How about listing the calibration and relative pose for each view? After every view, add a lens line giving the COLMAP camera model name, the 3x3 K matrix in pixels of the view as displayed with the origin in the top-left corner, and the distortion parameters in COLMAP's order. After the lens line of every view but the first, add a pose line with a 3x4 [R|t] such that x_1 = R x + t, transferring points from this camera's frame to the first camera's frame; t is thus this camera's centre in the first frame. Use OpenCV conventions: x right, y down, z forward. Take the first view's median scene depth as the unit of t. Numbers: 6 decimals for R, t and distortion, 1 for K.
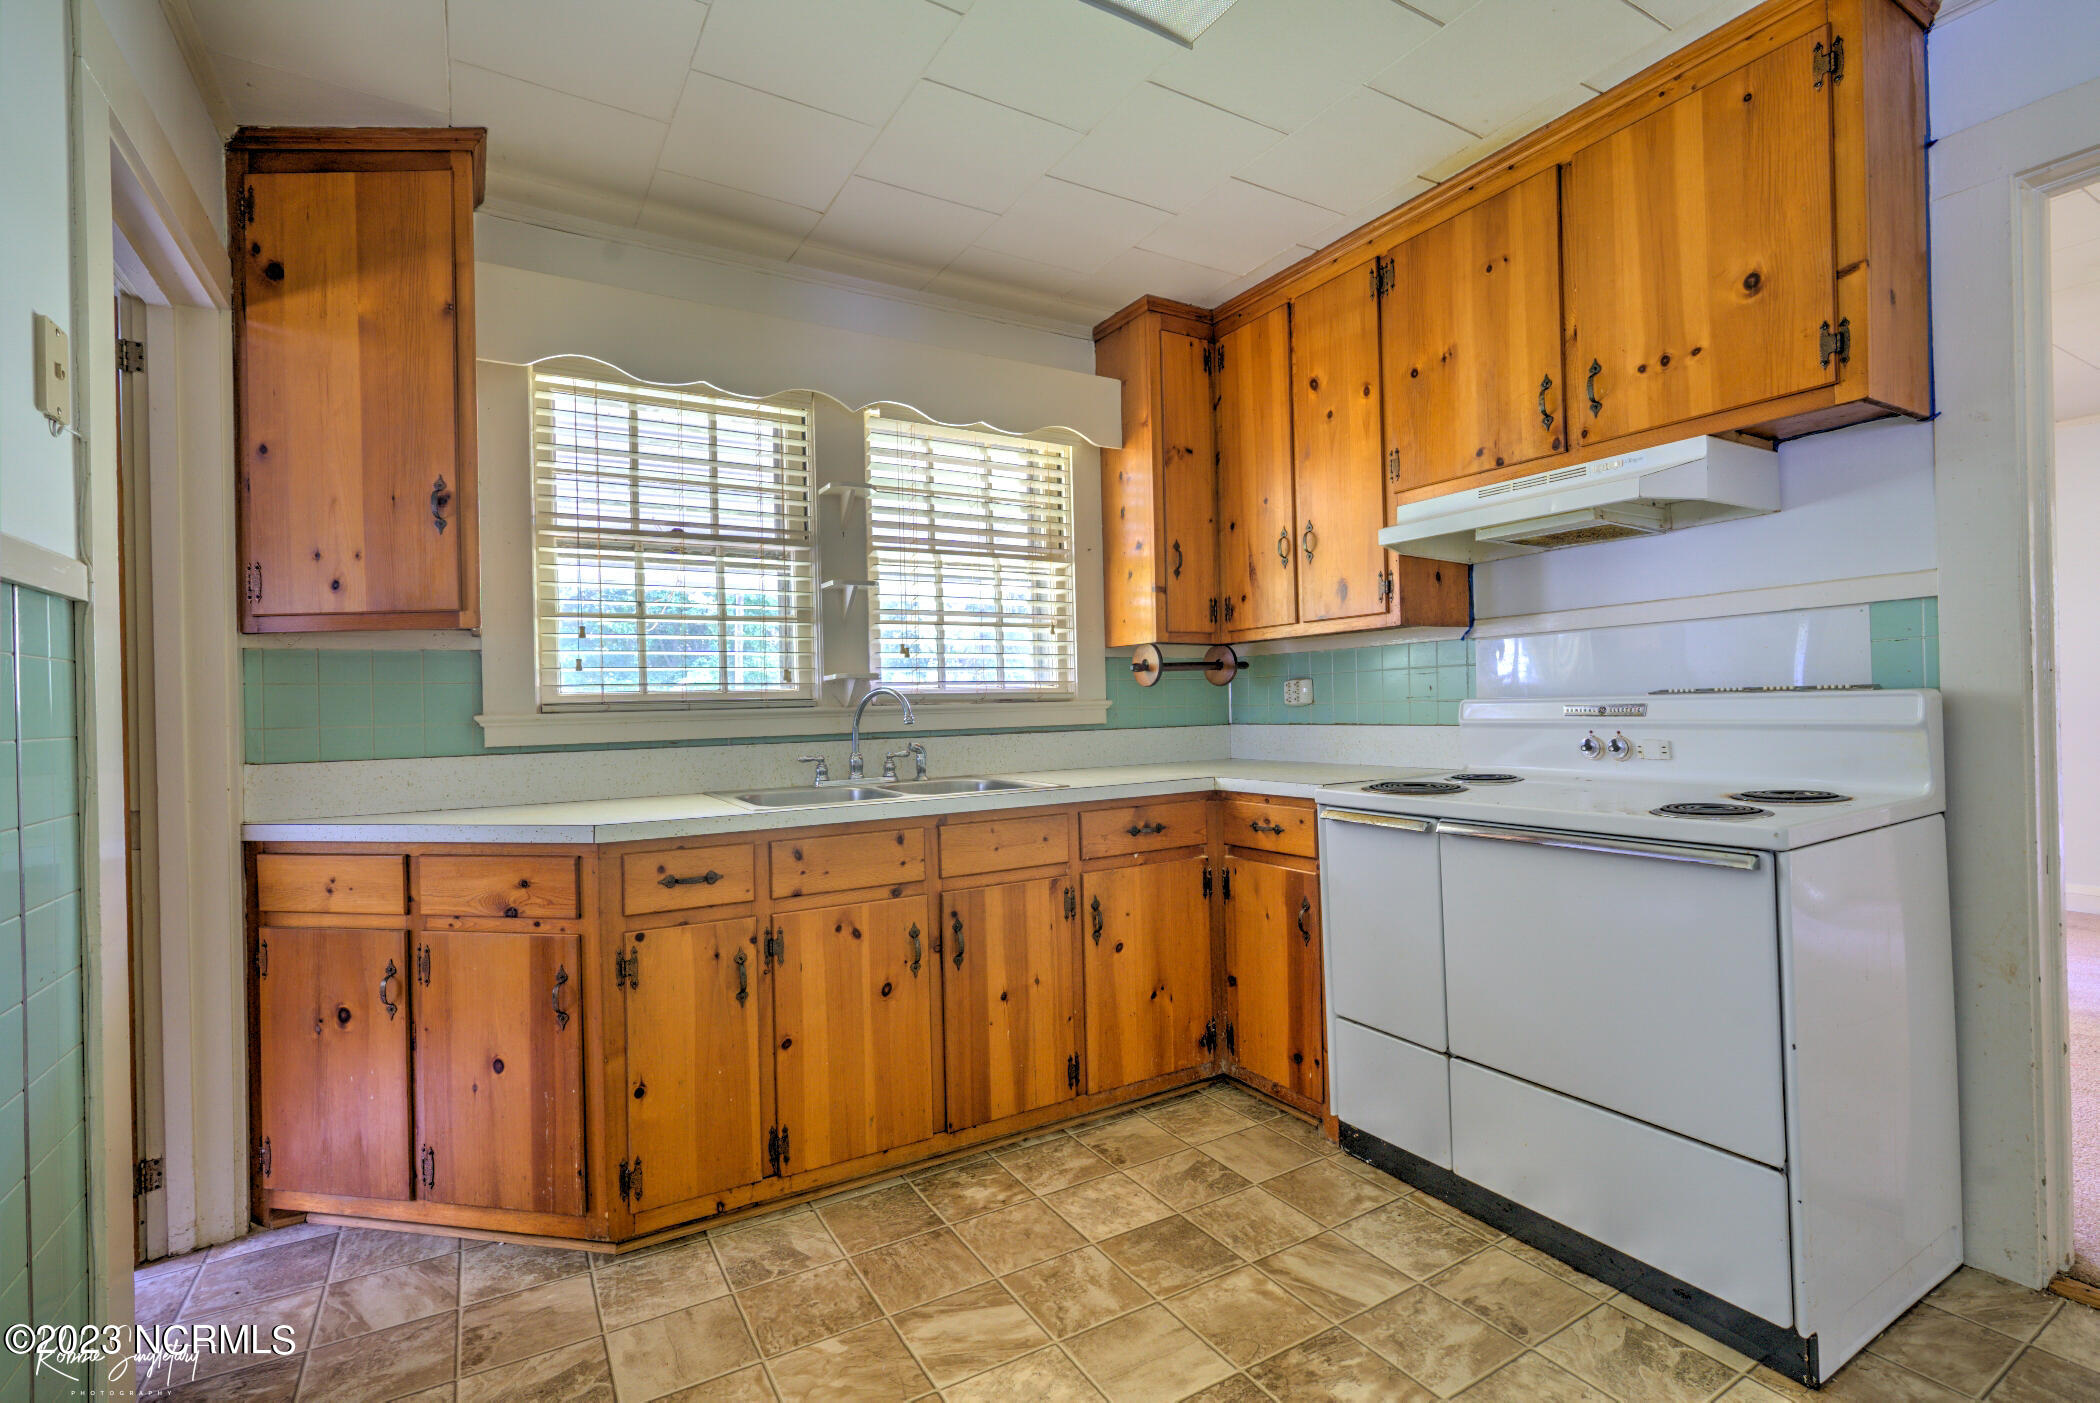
lens RADIAL K [[970.5, 0, 1050.0], [0, 970.5, 701.5], [0, 0, 1]] dist [-0.000773, 0.000504]
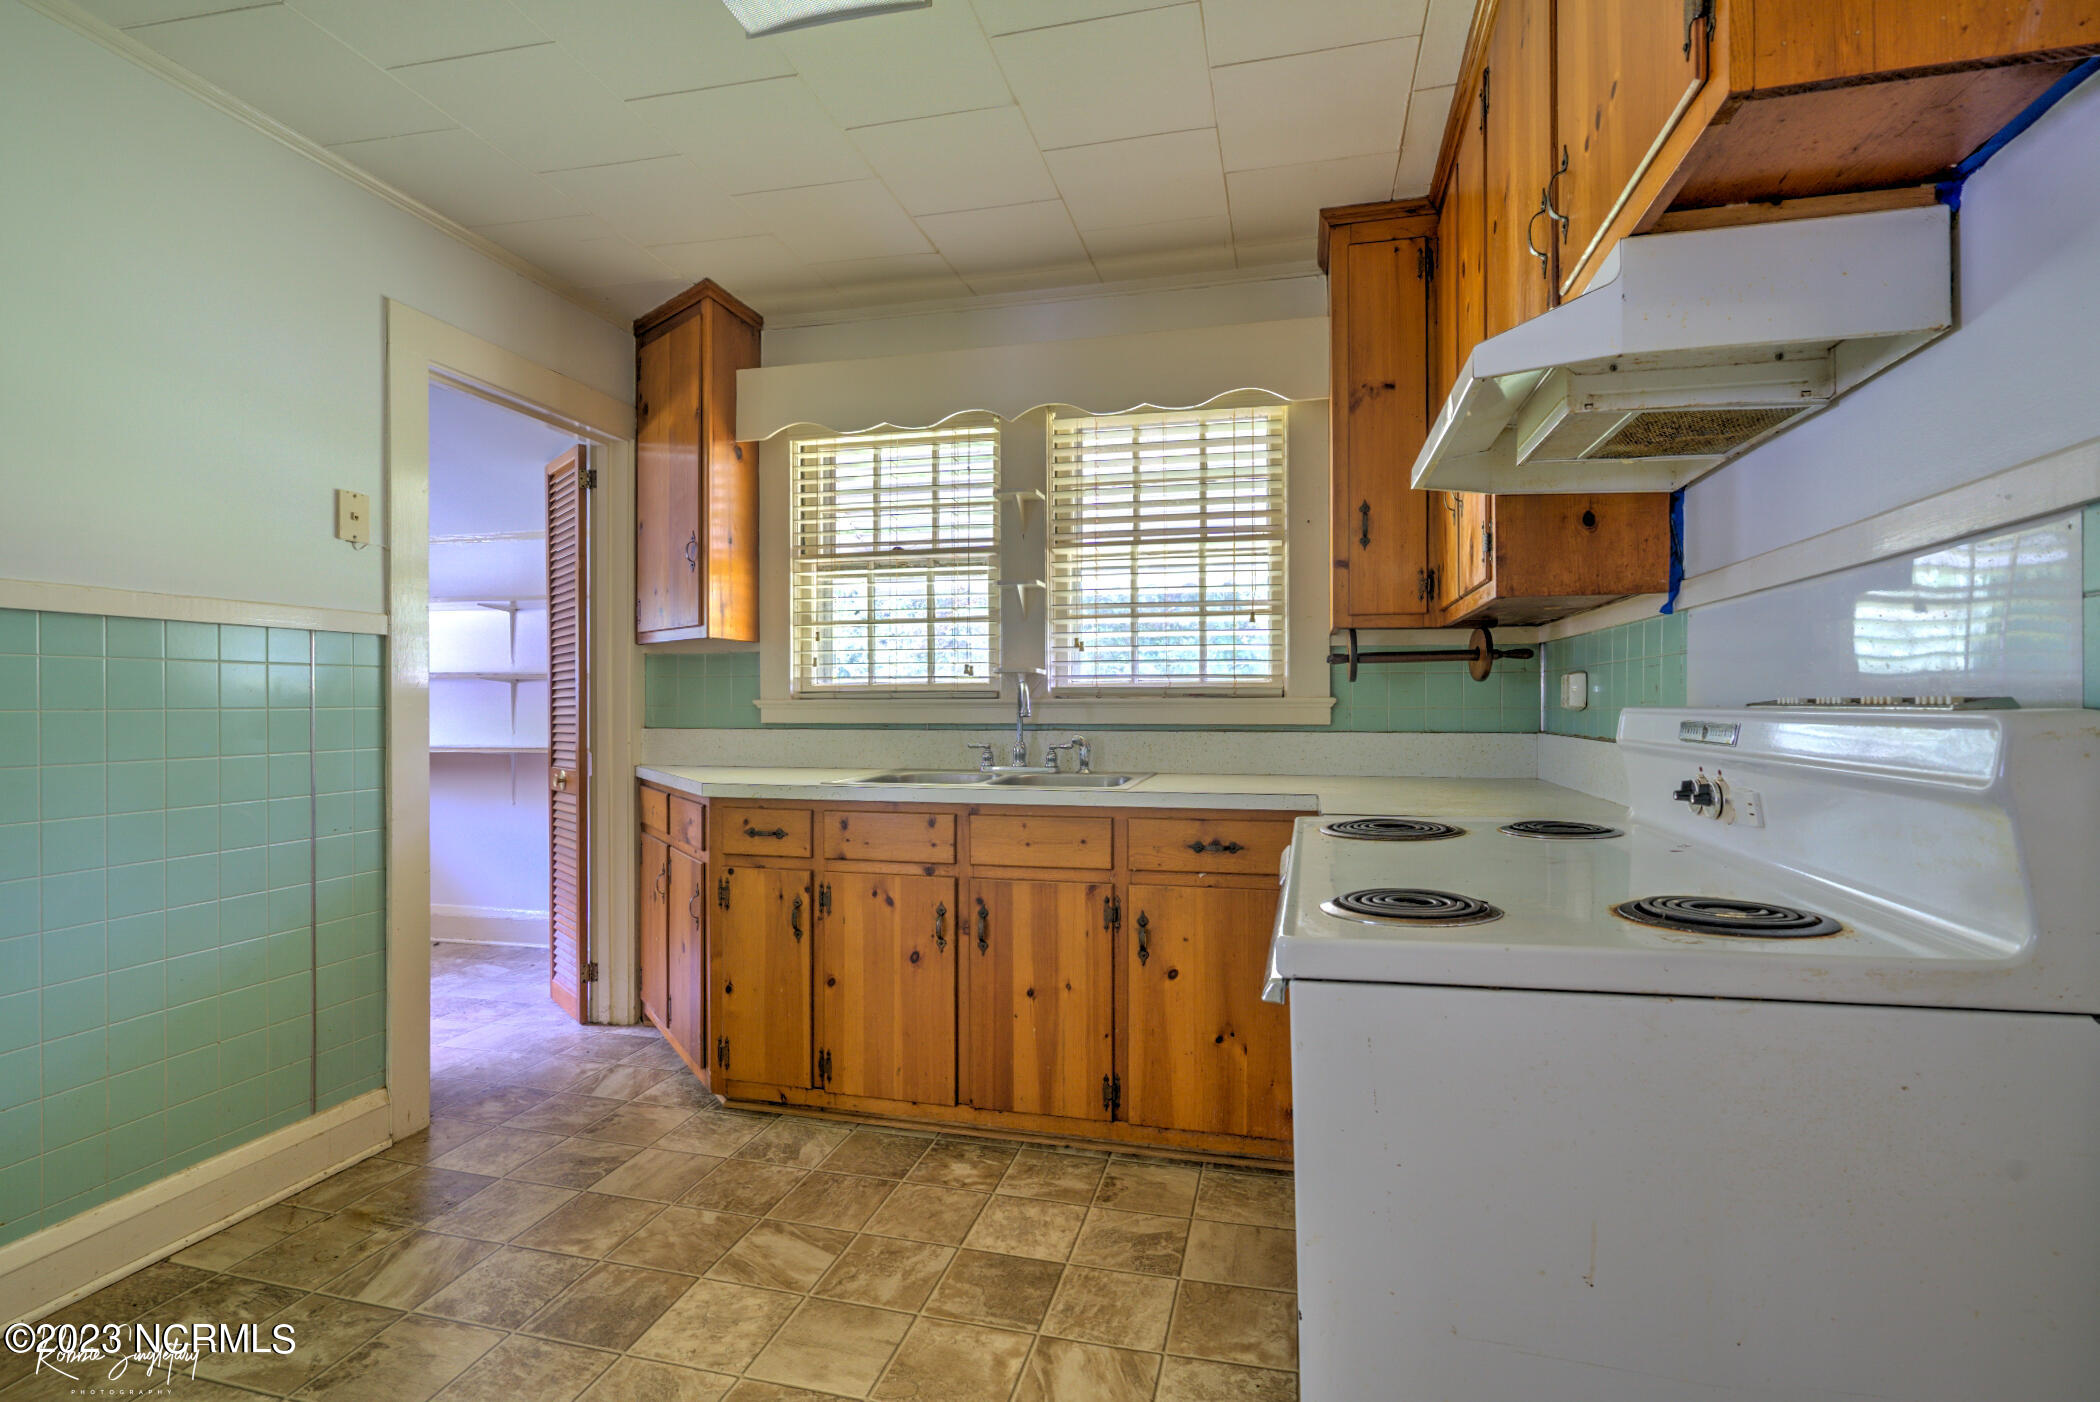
lens RADIAL K [[979.4, 0, 1033.8], [0, 979.4, 700.7], [0, 0, 1]] dist [-0.001436, 0.000032]
pose [[0.708111, 0.022039, -0.705757, 0.759601], [-0.013514, 0.999753, 0.017660, -0.015966], [0.705971, -0.002968, 0.708234, 0.335845]]
